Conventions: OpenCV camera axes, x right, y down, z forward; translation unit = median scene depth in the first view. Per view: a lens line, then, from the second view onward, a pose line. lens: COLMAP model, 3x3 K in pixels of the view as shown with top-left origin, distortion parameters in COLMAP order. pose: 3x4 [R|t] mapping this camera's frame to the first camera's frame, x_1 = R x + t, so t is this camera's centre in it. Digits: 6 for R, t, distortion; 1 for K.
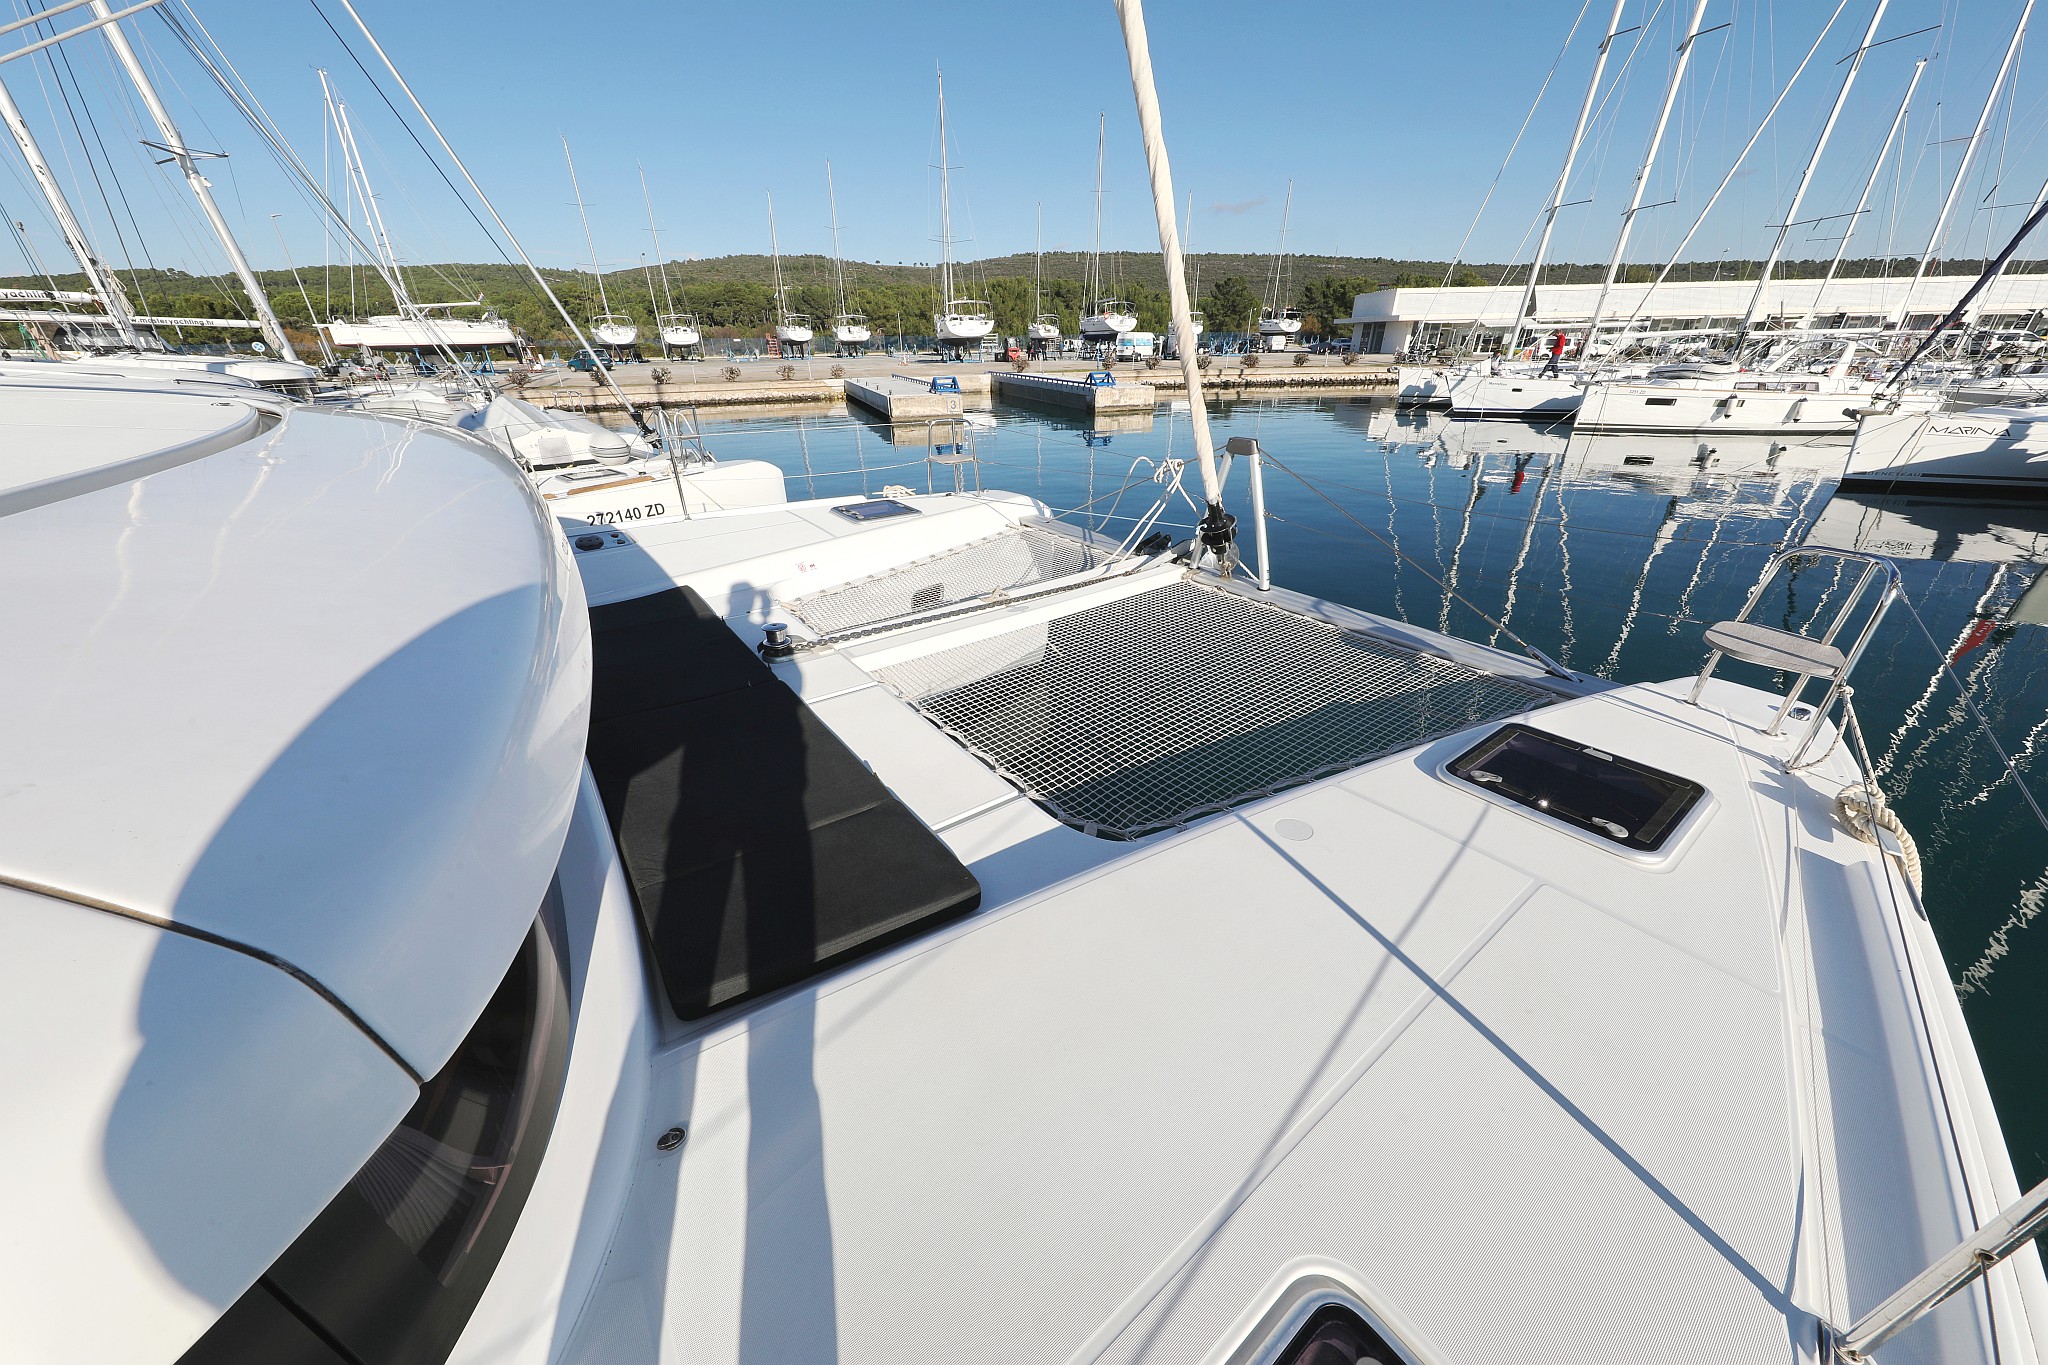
lens RADIAL K [[665.5, 0, 1024.0], [0, 665.5, 682.5], [0, 0, 1]] dist [0.000220, 0.000020]
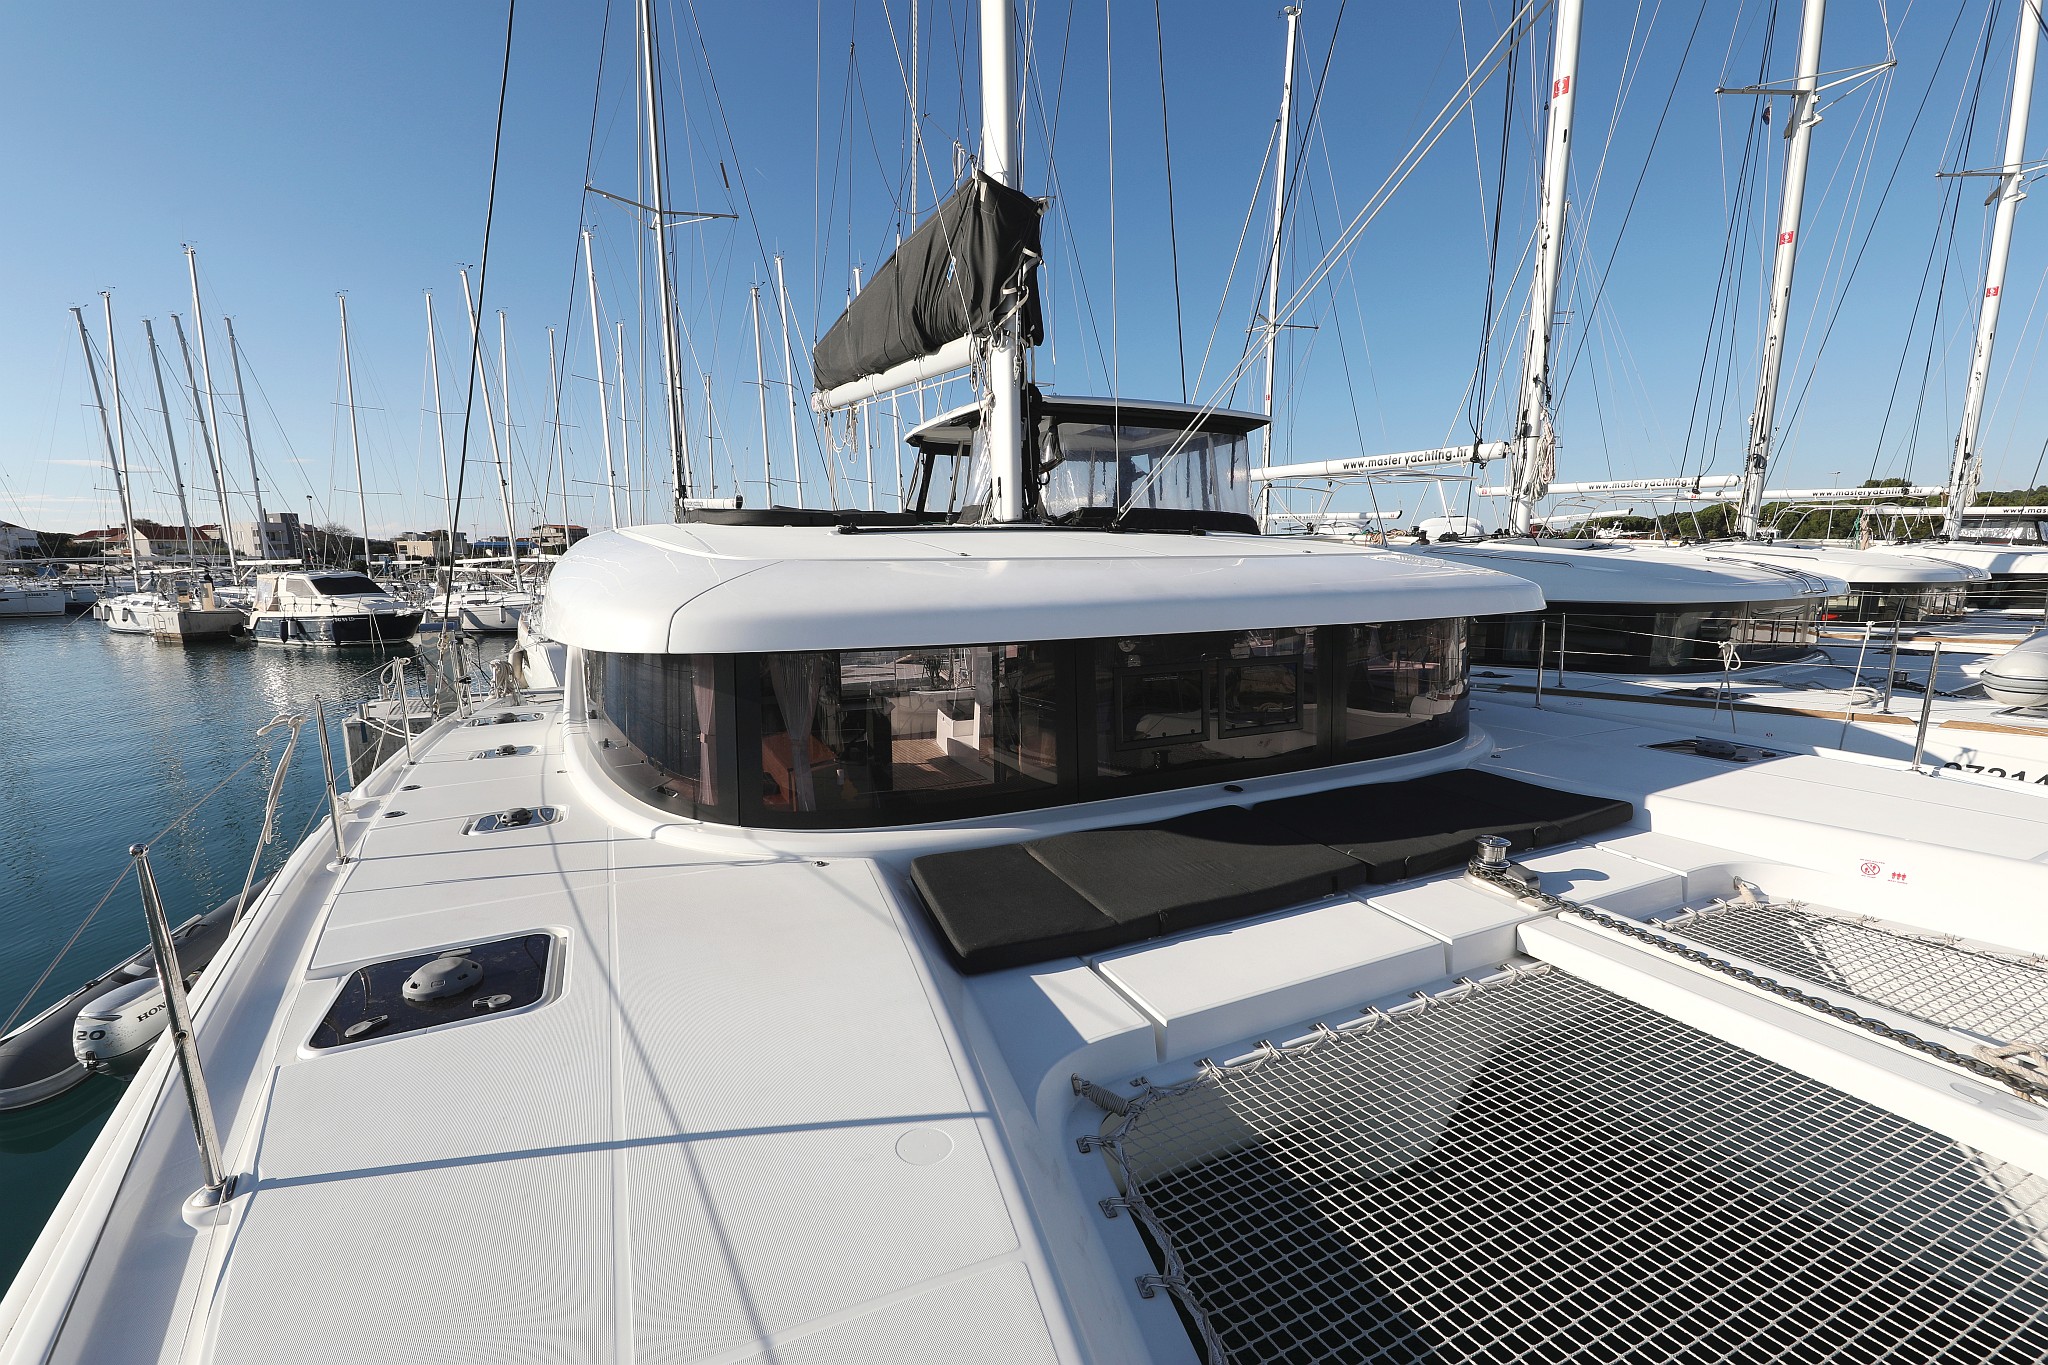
lens RADIAL K [[850.9, 0, 1024.0], [0, 850.9, 682.5], [0, 0, 1]] dist [-0.000261, -0.000031]
pose [[-0.185781, 0.153608, -0.970510, 0.571205], [-0.437170, 0.871640, 0.221645, -0.200903], [0.879982, 0.465455, -0.094782, 0.494611]]
